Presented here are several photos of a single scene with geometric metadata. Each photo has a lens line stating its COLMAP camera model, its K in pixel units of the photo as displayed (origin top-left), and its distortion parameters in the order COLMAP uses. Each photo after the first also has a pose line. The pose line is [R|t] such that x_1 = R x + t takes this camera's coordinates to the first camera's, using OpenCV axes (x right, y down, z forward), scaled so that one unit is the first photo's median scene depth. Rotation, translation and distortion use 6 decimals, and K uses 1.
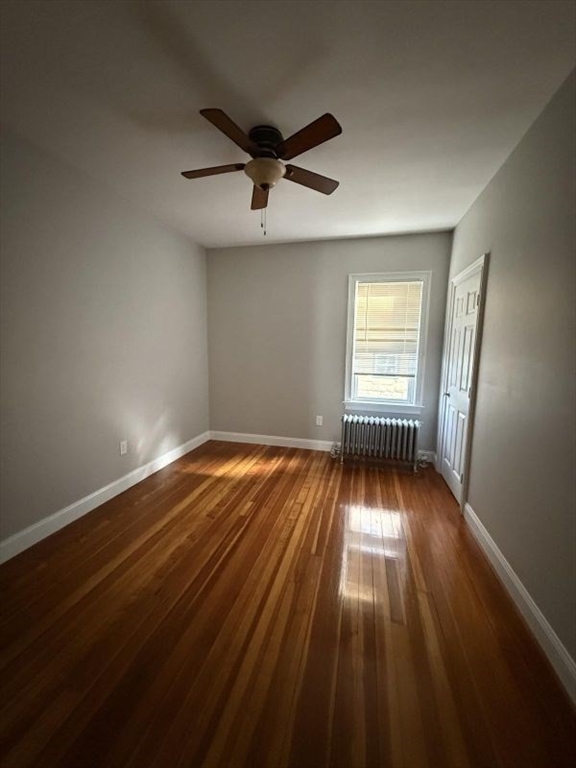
lens RADIAL K [[304.5, 0, 287.4], [0, 304.5, 381.6], [0, 0, 1]] dist [0.000159, -0.000073]
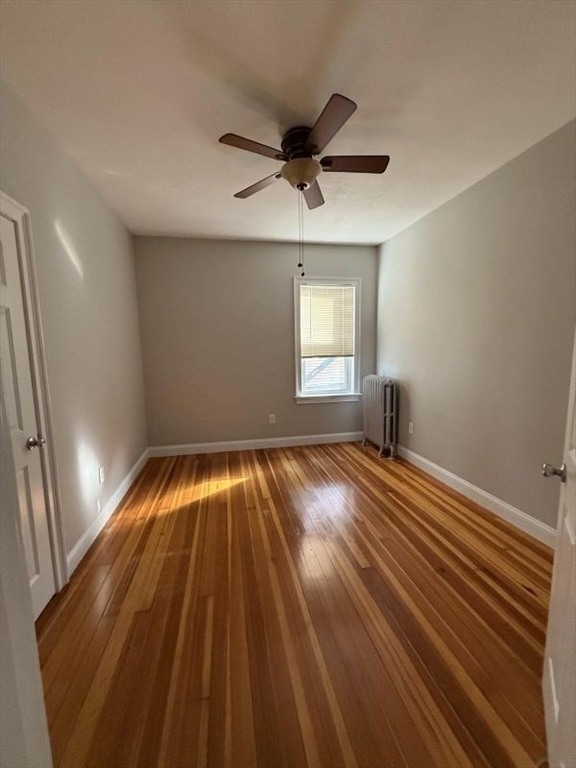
lens RADIAL K [[304.5, 0, 287.4], [0, 304.5, 381.6], [0, 0, 1]] dist [0.000159, -0.000073]
pose [[0.902000, -0.086006, 0.423082, -0.296303], [0.083697, 0.996200, 0.024071, -0.016583], [-0.423544, 0.013699, 0.905772, 0.058437]]
